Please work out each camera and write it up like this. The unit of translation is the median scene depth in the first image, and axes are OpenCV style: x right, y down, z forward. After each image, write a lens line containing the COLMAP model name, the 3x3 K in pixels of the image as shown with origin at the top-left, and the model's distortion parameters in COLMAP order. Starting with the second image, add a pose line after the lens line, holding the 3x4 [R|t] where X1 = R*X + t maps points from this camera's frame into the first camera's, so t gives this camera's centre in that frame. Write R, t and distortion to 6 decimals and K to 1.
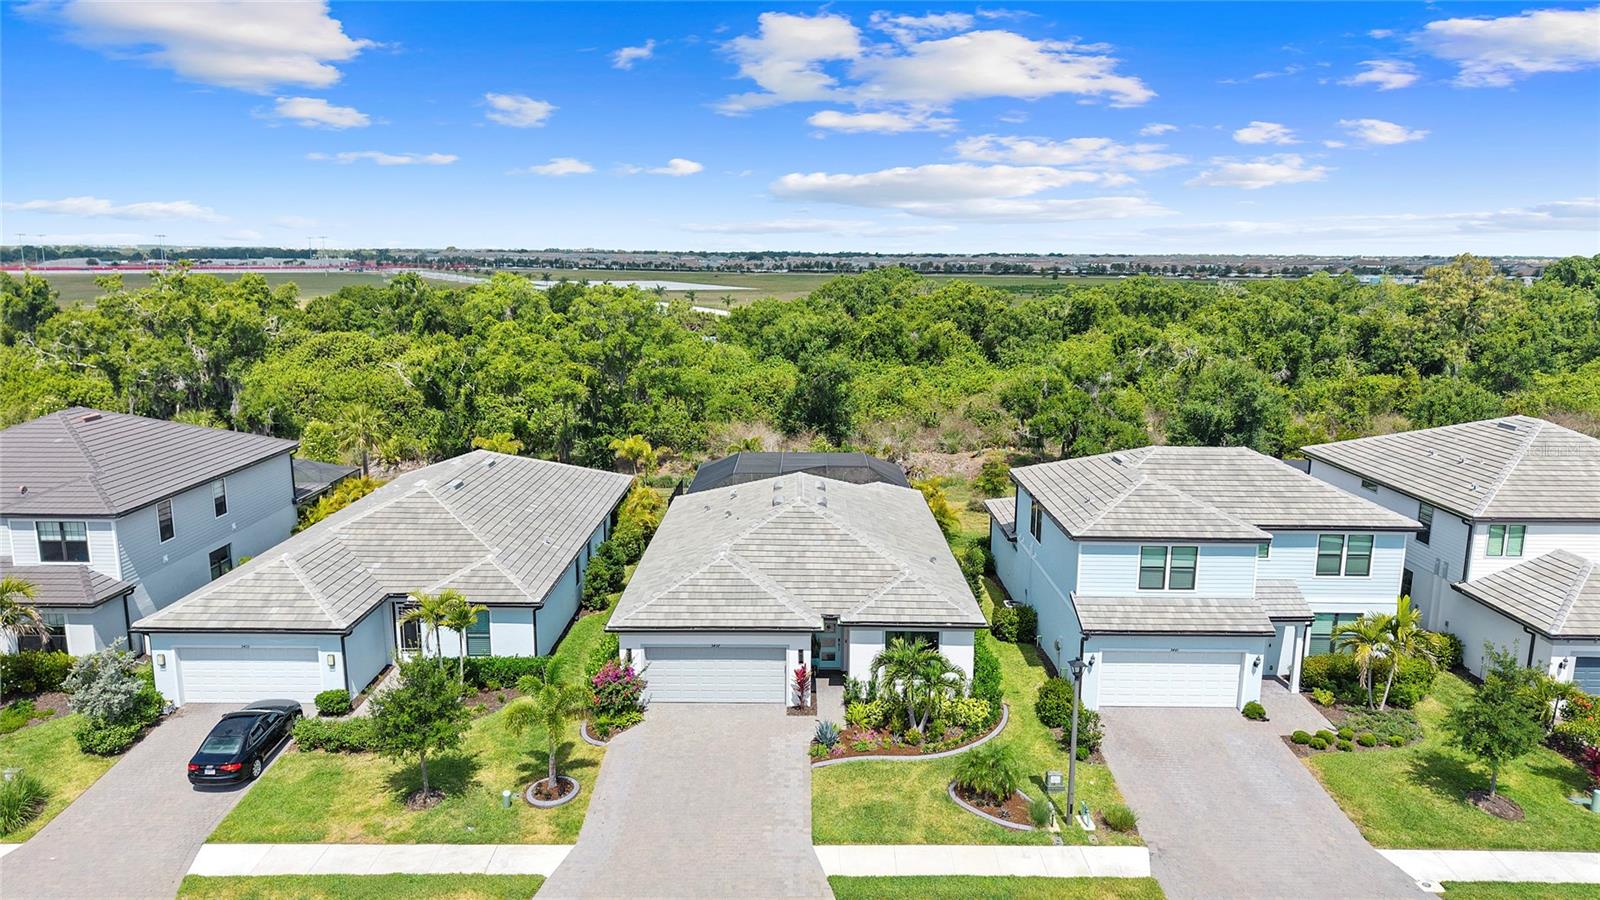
lens RADIAL K [[1068.4, 0, 800.0], [0, 1068.4, 459.6], [0, 0, 1]] dist [0.027467, -0.029566]
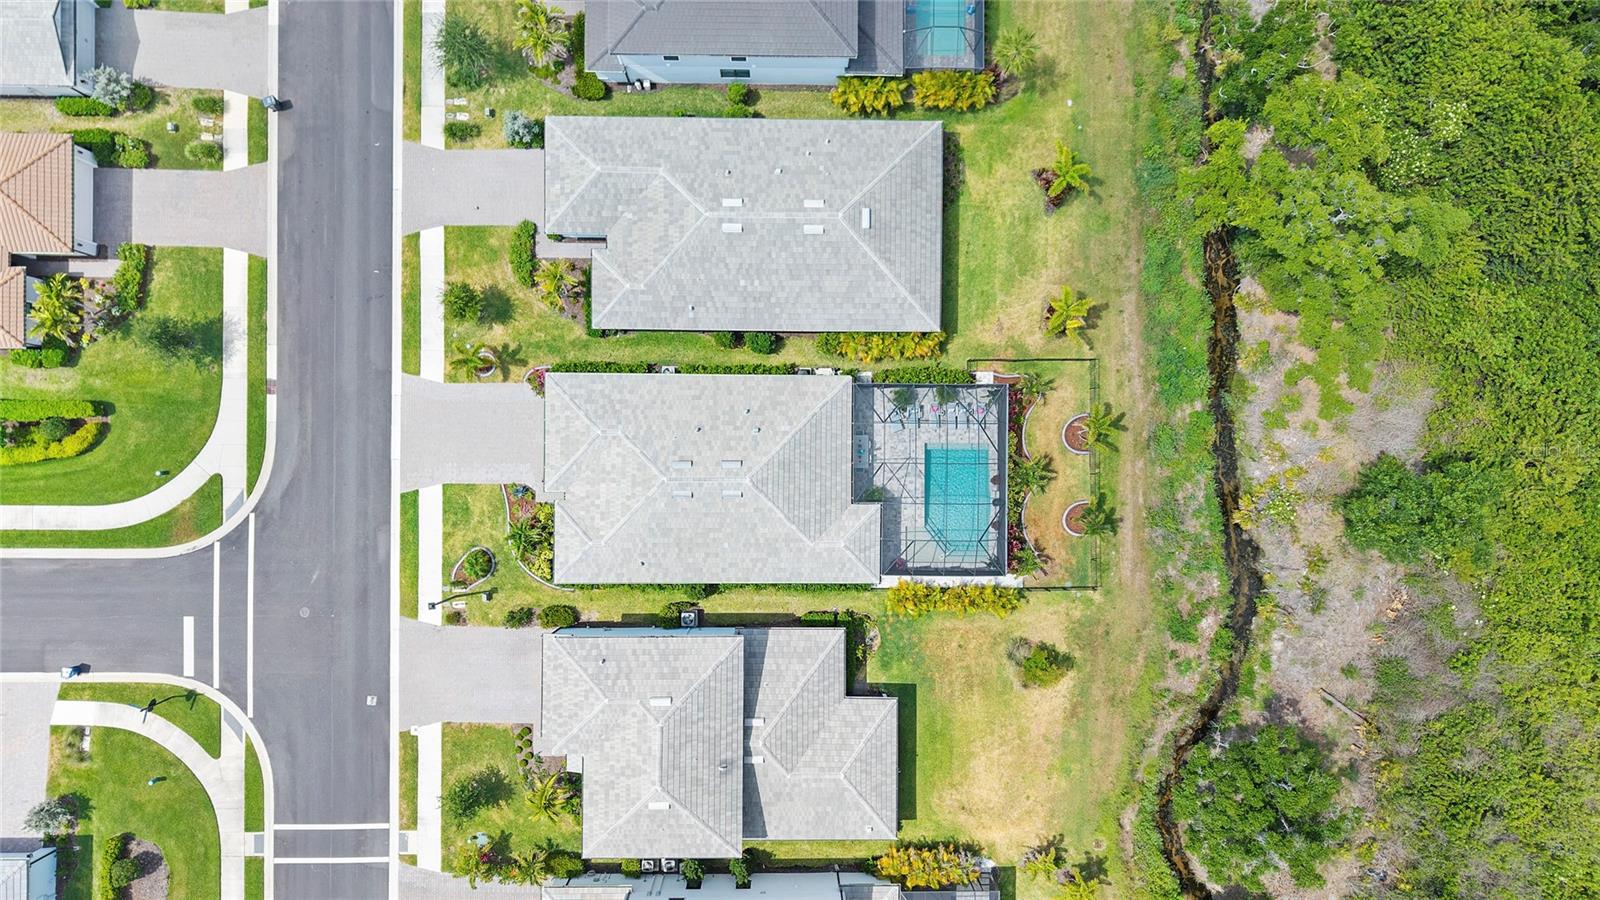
lens RADIAL K [[1068.4, 0, 805.8], [0, 1068.4, 450.5], [0, 0, 1]] dist [0.027467, -0.029566]
pose [[0.000854, 0.999961, -0.008816, -0.030962], [-0.216627, 0.008792, 0.976215, -1.600460], [0.976254, 0.001077, 0.216626, 0.959716]]
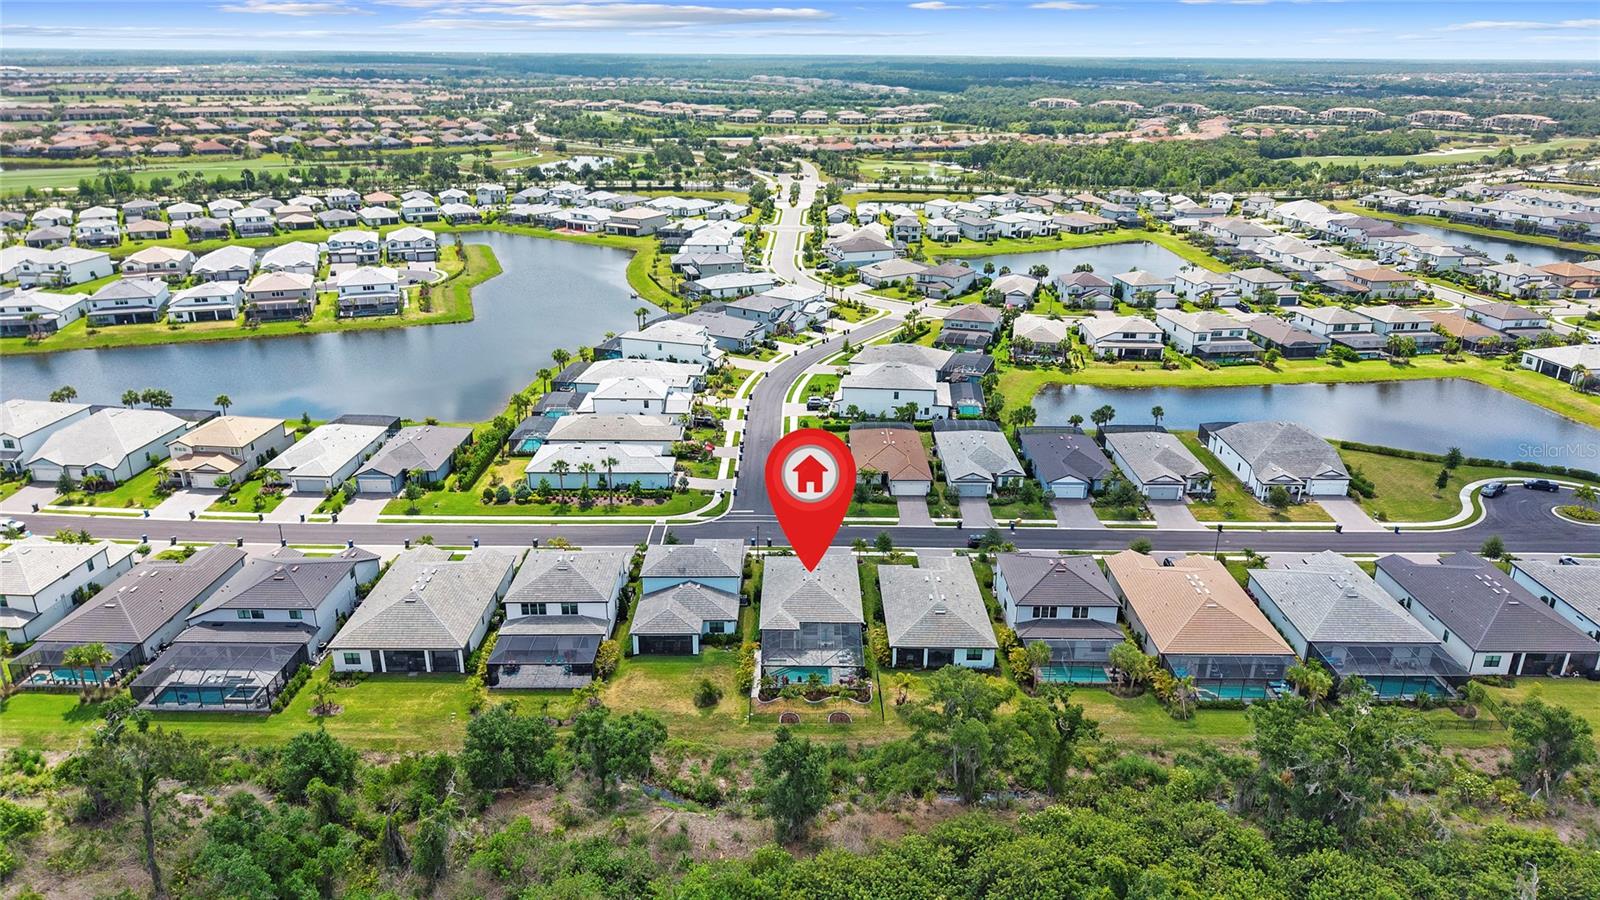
lens RADIAL K [[1068.4, 0, 803.4], [0, 1068.4, 447.4], [0, 0, 1]] dist [0.027467, -0.029566]
pose [[-0.999853, -0.011456, -0.012762, 0.078777], [-0.016444, 0.851700, 0.523771, -2.232296], [0.004869, 0.523904, -0.851763, 4.040337]]
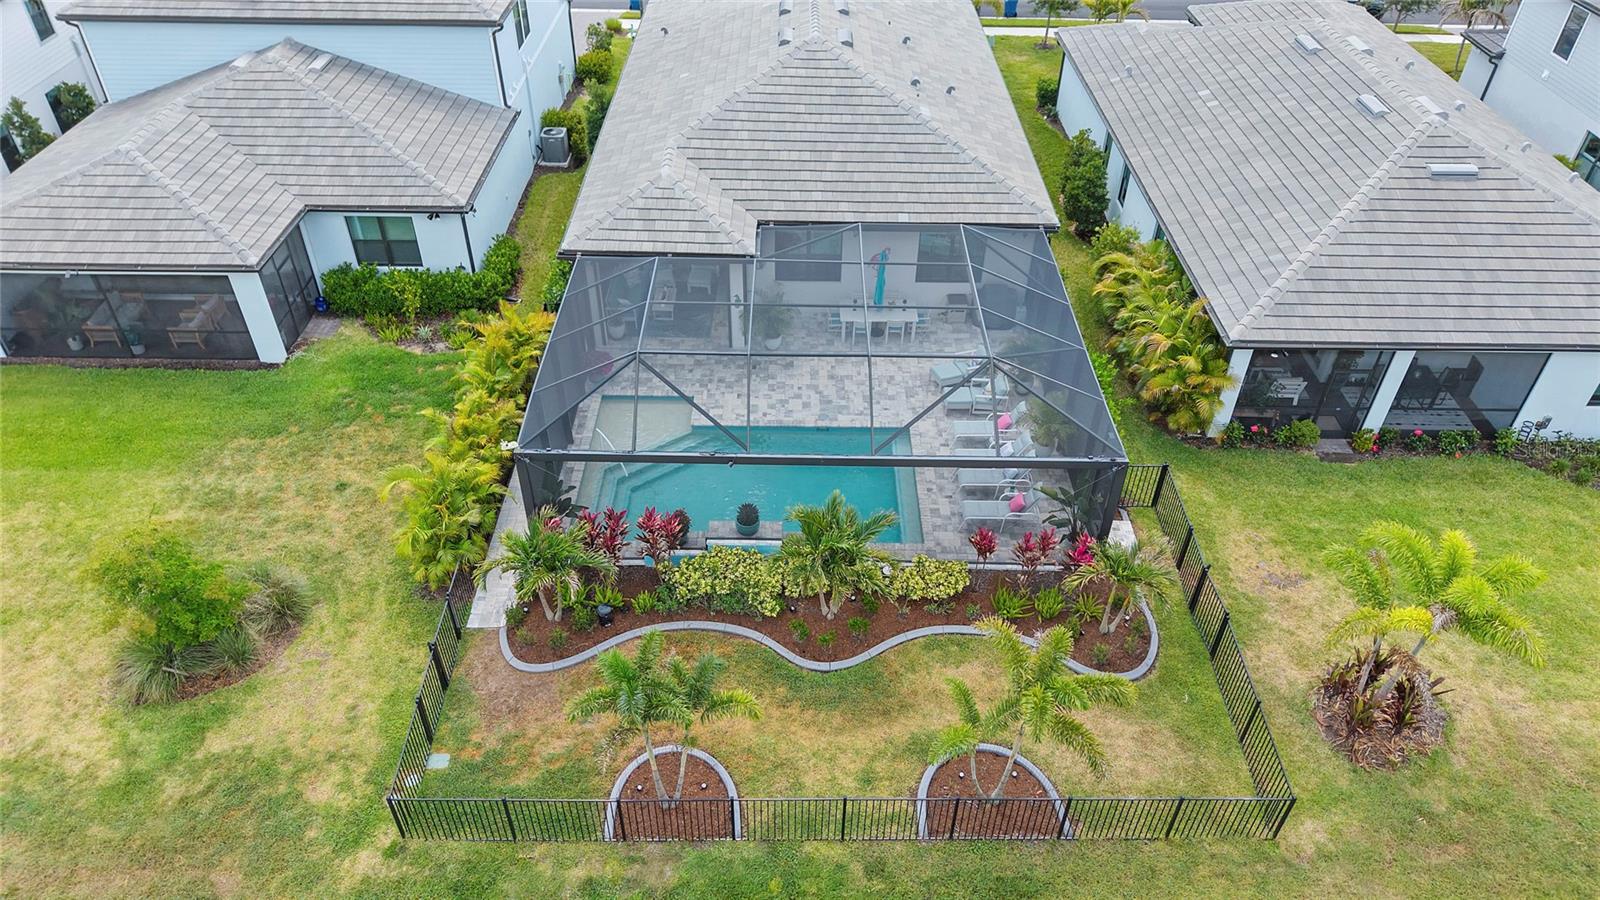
lens RADIAL K [[1068.4, 0, 801.9], [0, 1068.4, 451.5], [0, 0, 1]] dist [0.027467, -0.029566]
pose [[-0.999736, -0.011153, -0.020079, 0.022454], [-0.022573, 0.638613, 0.769197, -0.409281], [0.004244, 0.769447, -0.638697, 1.991493]]
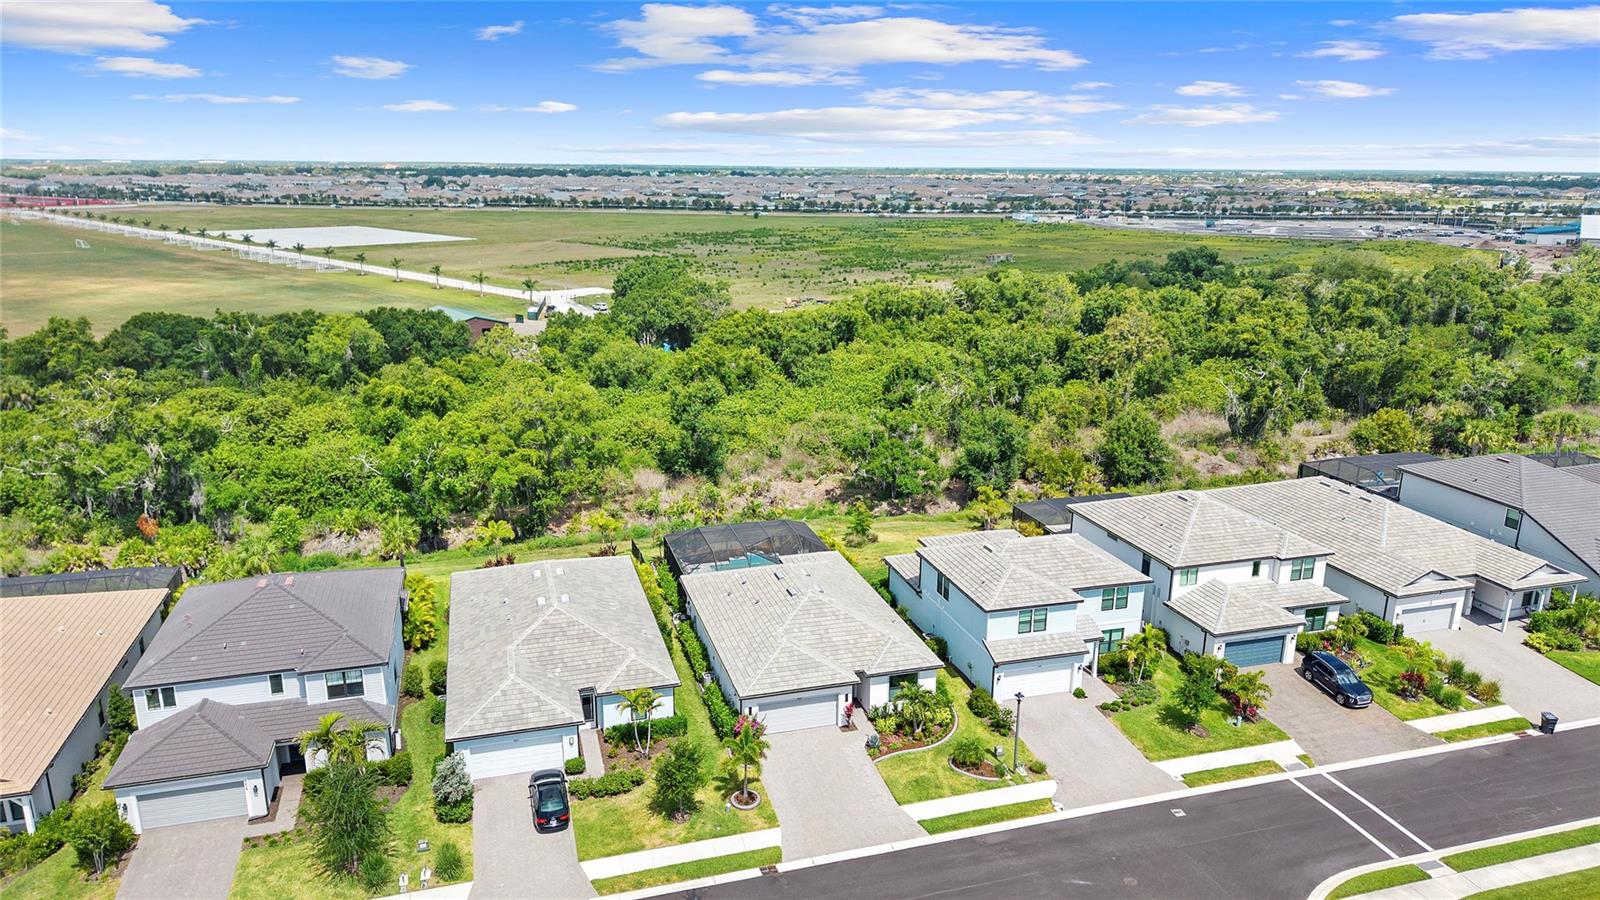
lens RADIAL K [[1068.4, 0, 800.1], [0, 1068.4, 449.9], [0, 0, 1]] dist [0.027467, -0.029566]
pose [[0.957817, -0.074305, 0.277605, -0.490399], [0.054493, 0.995430, 0.078424, -0.333630], [-0.282163, -0.059988, 0.957489, -0.575414]]
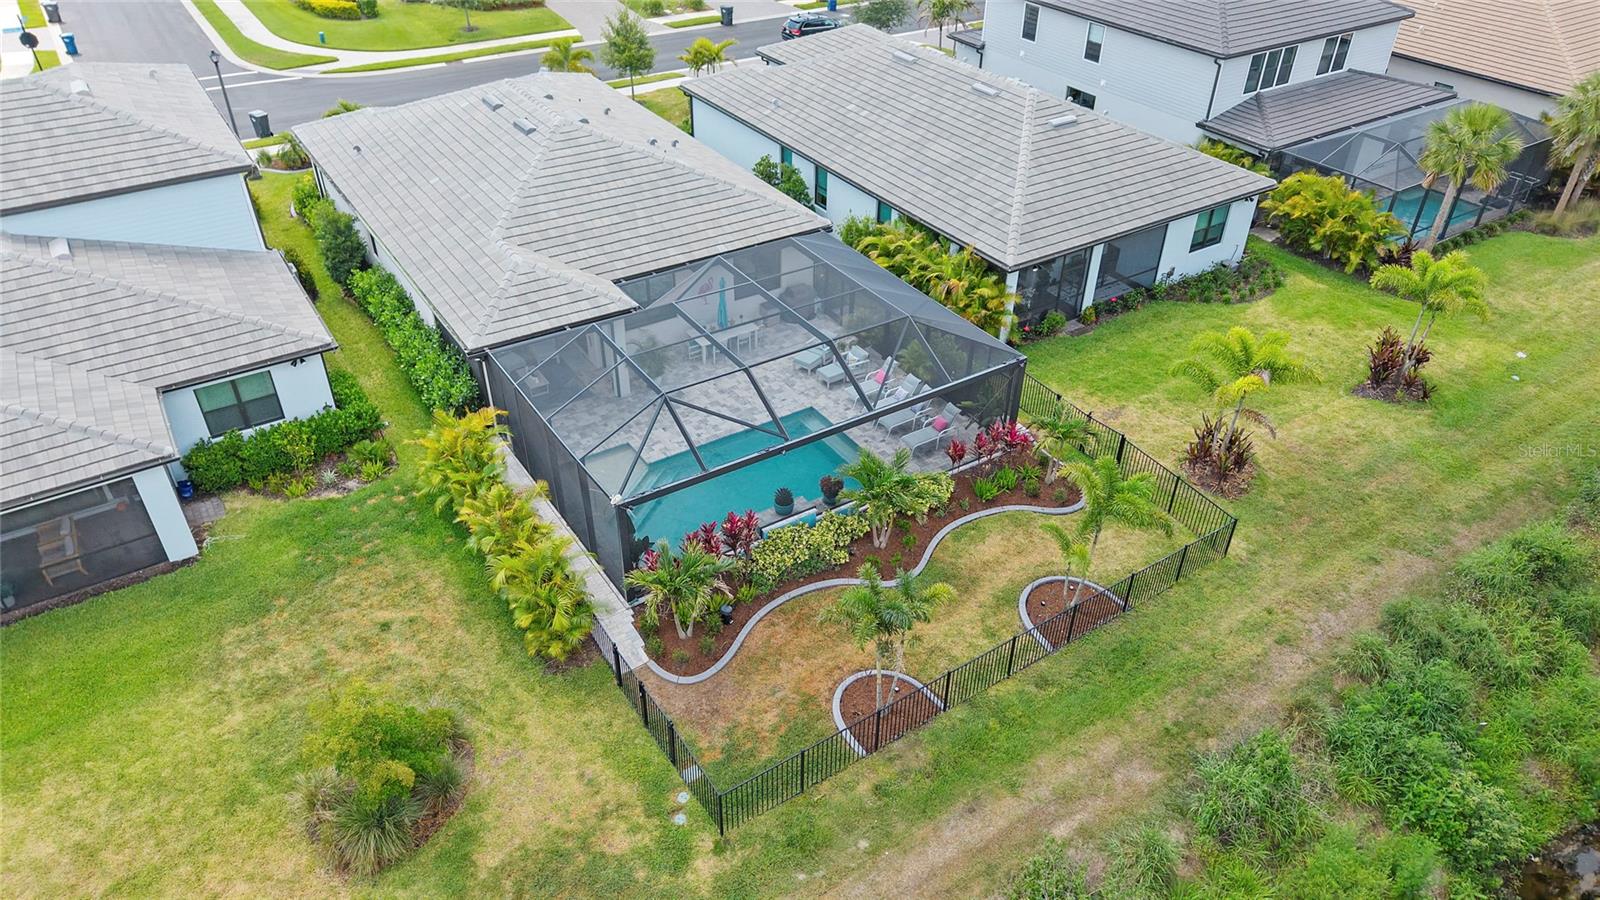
lens RADIAL K [[1068.4, 0, 795.7], [0, 1068.4, 453.3], [0, 0, 1]] dist [0.027467, -0.029566]
pose [[-0.831879, 0.309076, -0.460922, 0.343551], [-0.124580, 0.705351, 0.697825, -0.441970], [0.540793, 0.637928, -0.548262, 2.010951]]
